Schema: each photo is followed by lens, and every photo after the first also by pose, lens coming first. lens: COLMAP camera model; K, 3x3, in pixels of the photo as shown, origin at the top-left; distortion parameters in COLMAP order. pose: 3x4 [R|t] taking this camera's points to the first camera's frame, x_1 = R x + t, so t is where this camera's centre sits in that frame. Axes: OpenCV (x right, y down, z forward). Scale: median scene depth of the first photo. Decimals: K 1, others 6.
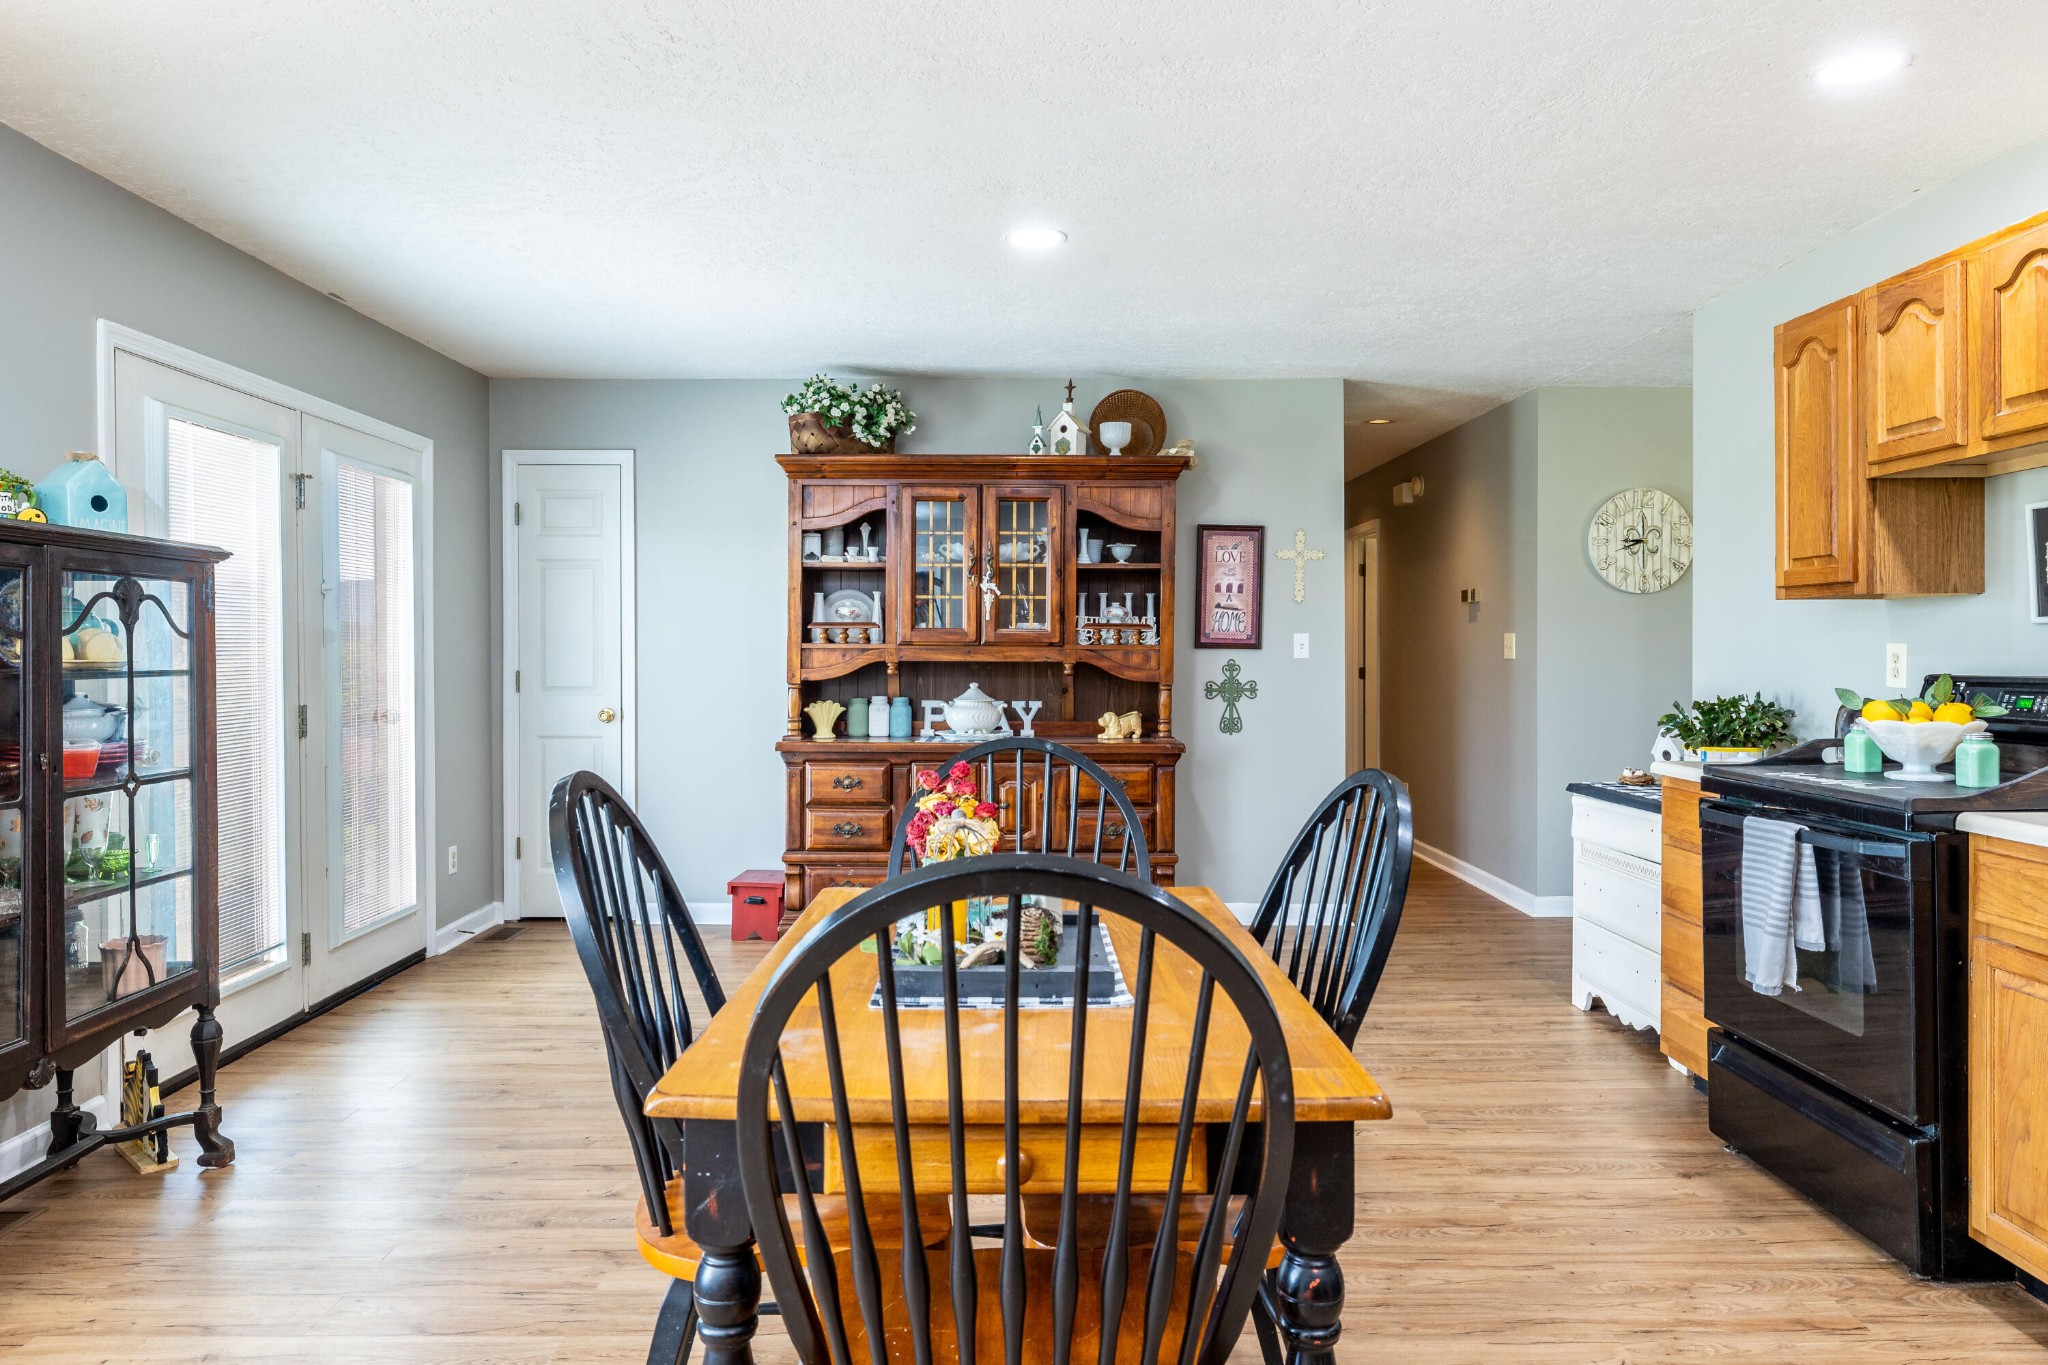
lens RADIAL K [[1285.5, 0, 1025.8], [0, 1285.5, 663.5], [0, 0, 1]] dist [-0.007709, 0.000005]
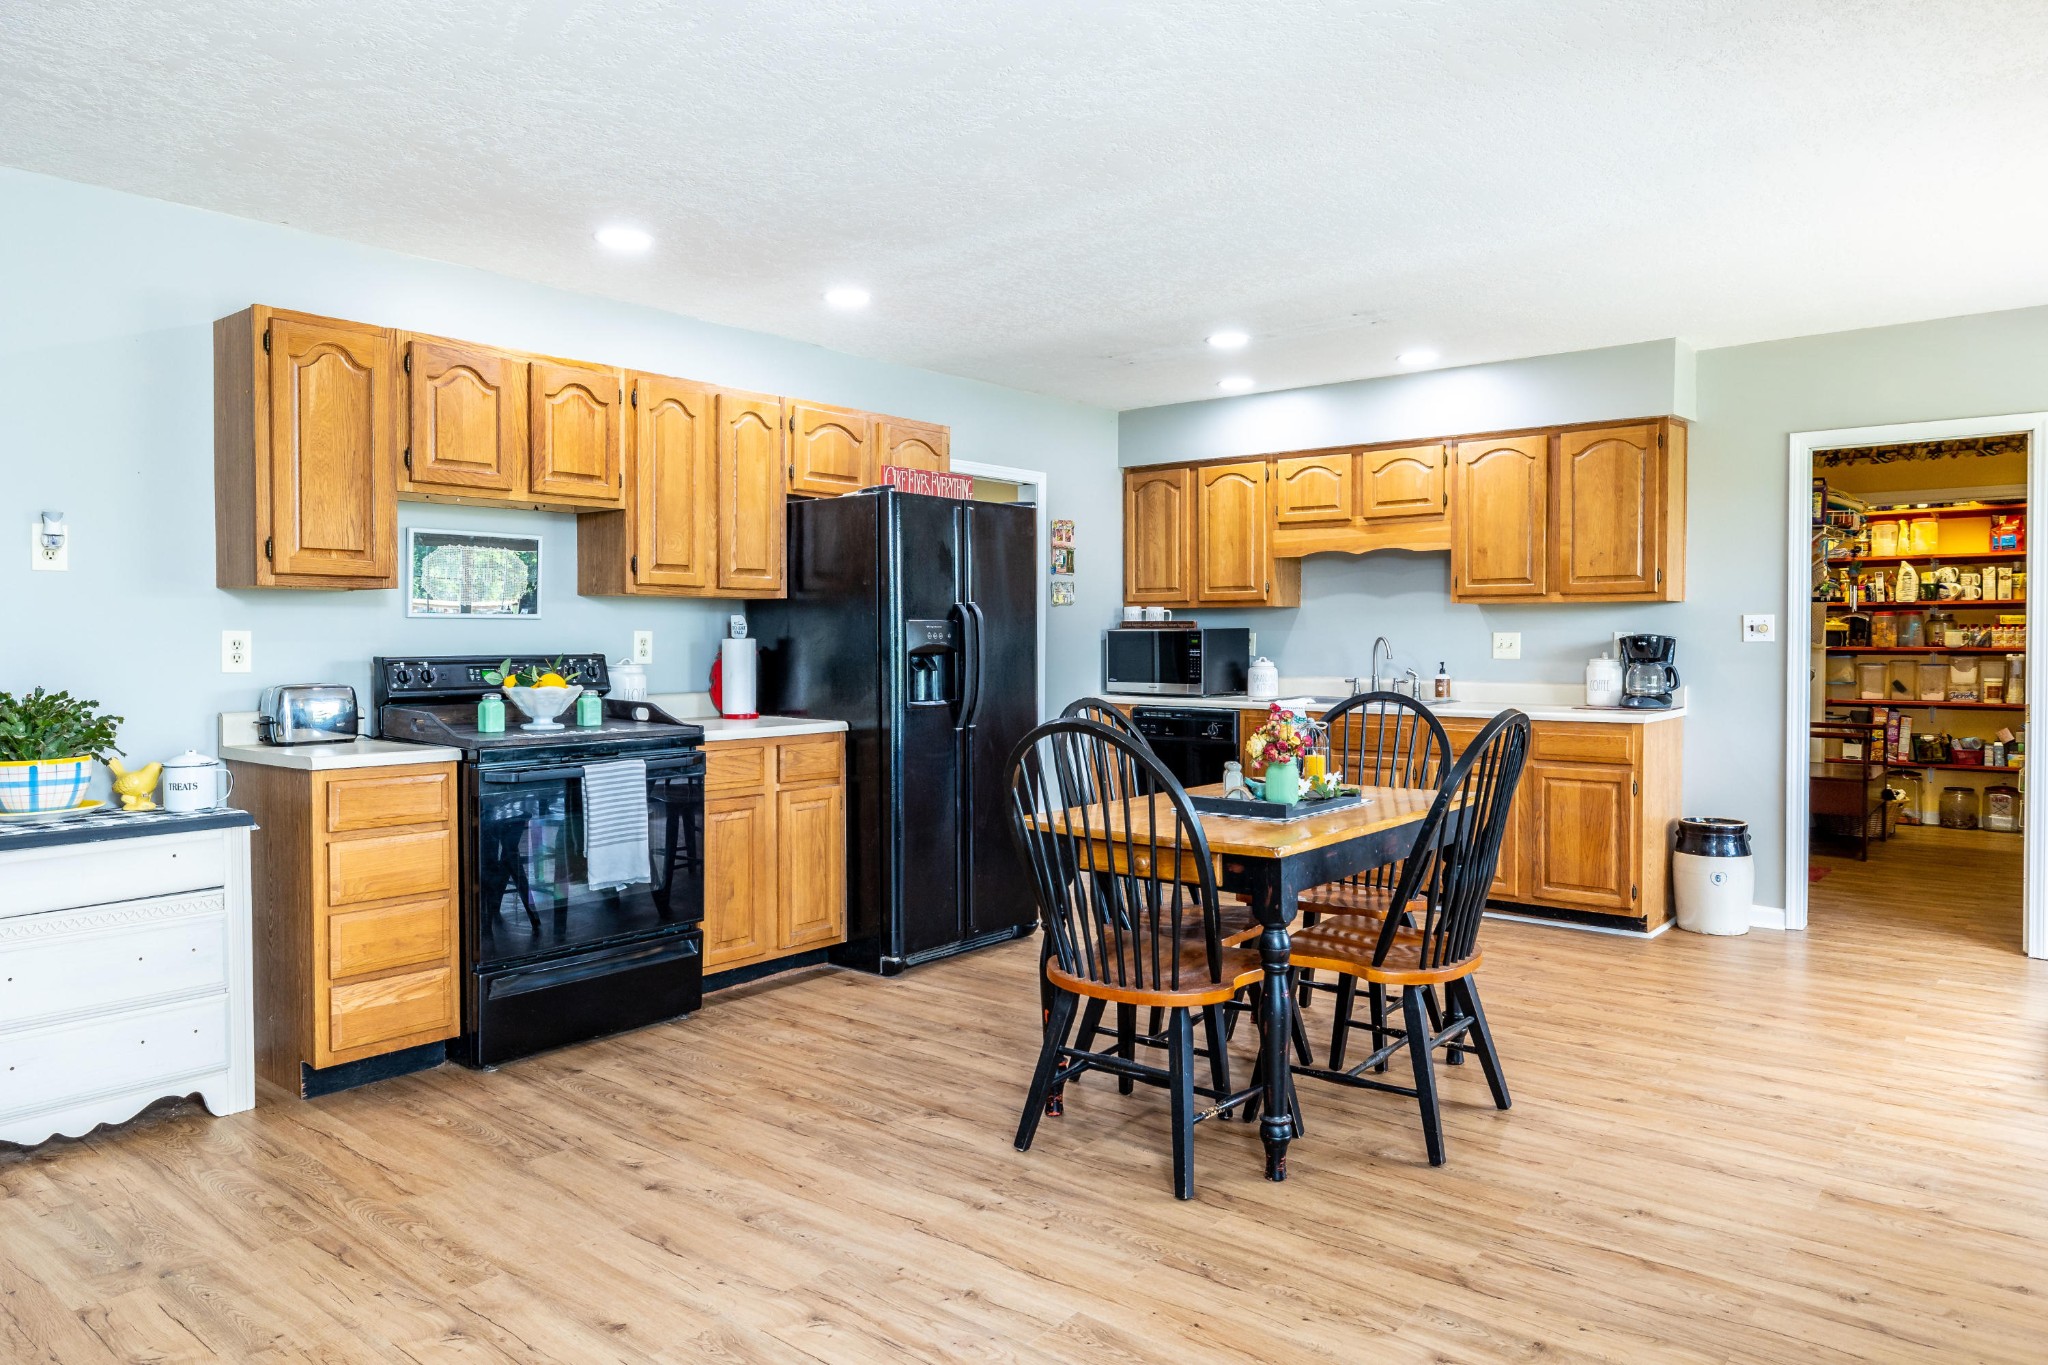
lens RADIAL K [[1316.1, 0, 1027.4], [0, 1316.1, 666.4], [0, 0, 1]] dist [-0.002235, 0.001460]
pose [[-0.761583, -0.011679, 0.647962, -0.340263], [0.007963, 0.999594, 0.027375, -0.007013], [-0.648019, 0.026008, -0.761180, 0.927576]]
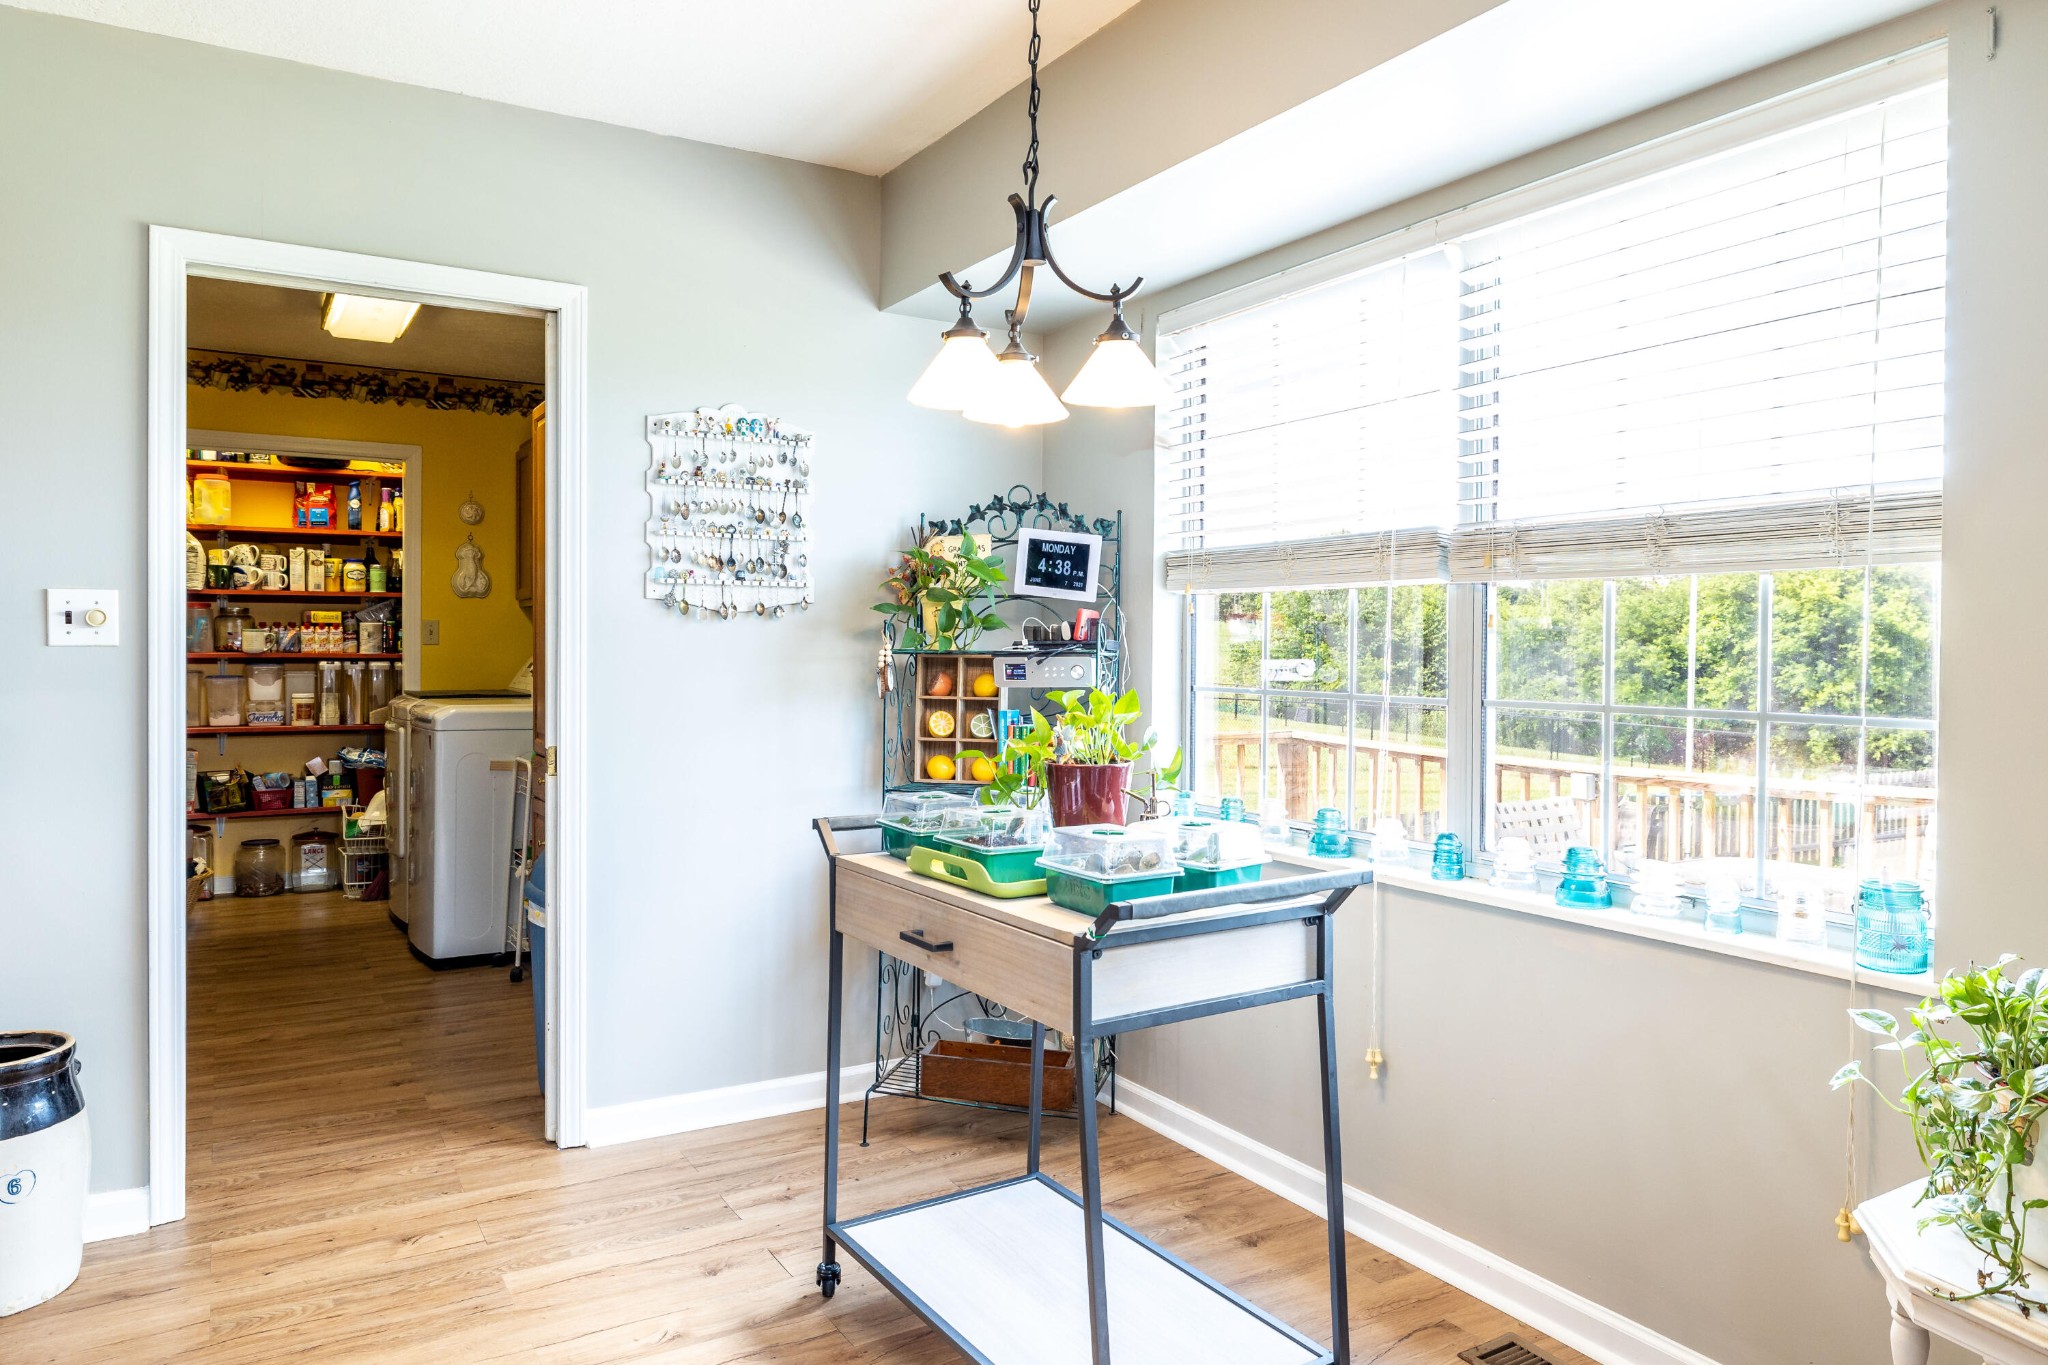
lens RADIAL K [[1282.0, 0, 1030.8], [0, 1282.0, 652.8], [0, 0, 1]] dist [-0.000656, -0.001534]
pose [[-0.853249, 0.000583, -0.521504, -0.166310], [-0.008731, 0.999843, 0.015402, -0.001855], [0.521431, 0.017695, -0.853110, 0.359786]]
